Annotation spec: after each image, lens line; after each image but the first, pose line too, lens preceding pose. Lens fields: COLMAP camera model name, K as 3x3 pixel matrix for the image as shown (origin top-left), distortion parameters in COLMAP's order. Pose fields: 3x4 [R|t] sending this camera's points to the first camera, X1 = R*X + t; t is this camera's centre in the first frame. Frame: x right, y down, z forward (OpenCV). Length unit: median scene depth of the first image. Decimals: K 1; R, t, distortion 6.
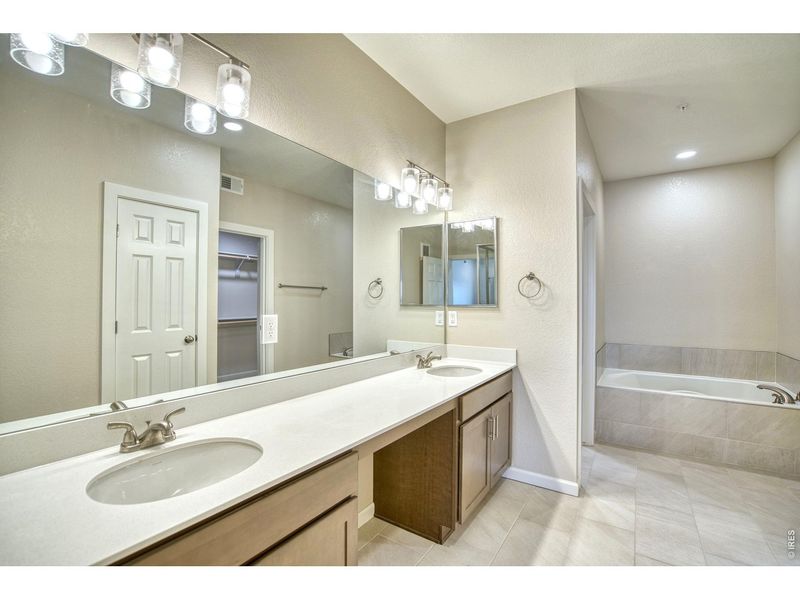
lens RADIAL K [[326.5, 0, 400.0], [0, 326.5, 298.2], [0, 0, 1]] dist [-0.000210, -0.000096]
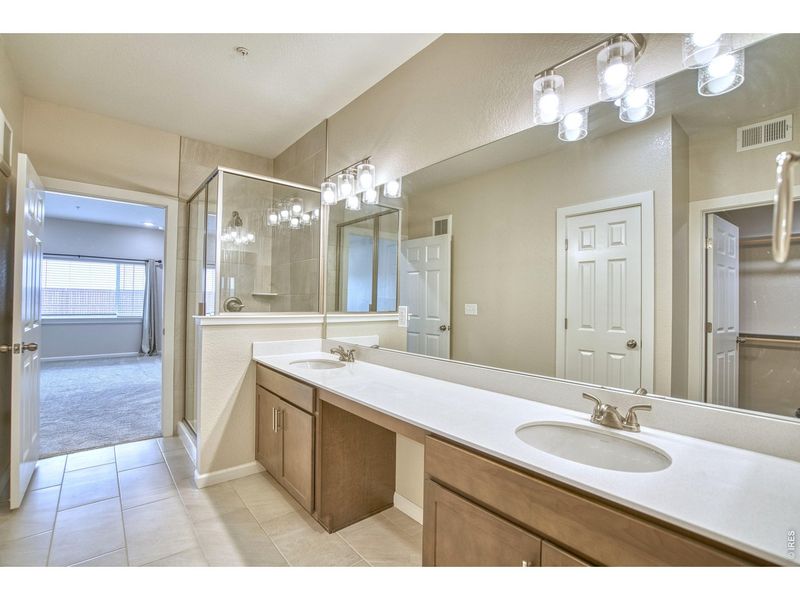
lens RADIAL K [[361.9, 0, 398.1], [0, 361.9, 296.6], [0, 0, 1]] dist [-0.030305, -0.000539]
pose [[-0.232746, -0.027256, -0.972156, 0.568162], [-0.006049, 0.999628, -0.026578, 0.025656], [0.972519, -0.000305, -0.232824, 0.668956]]
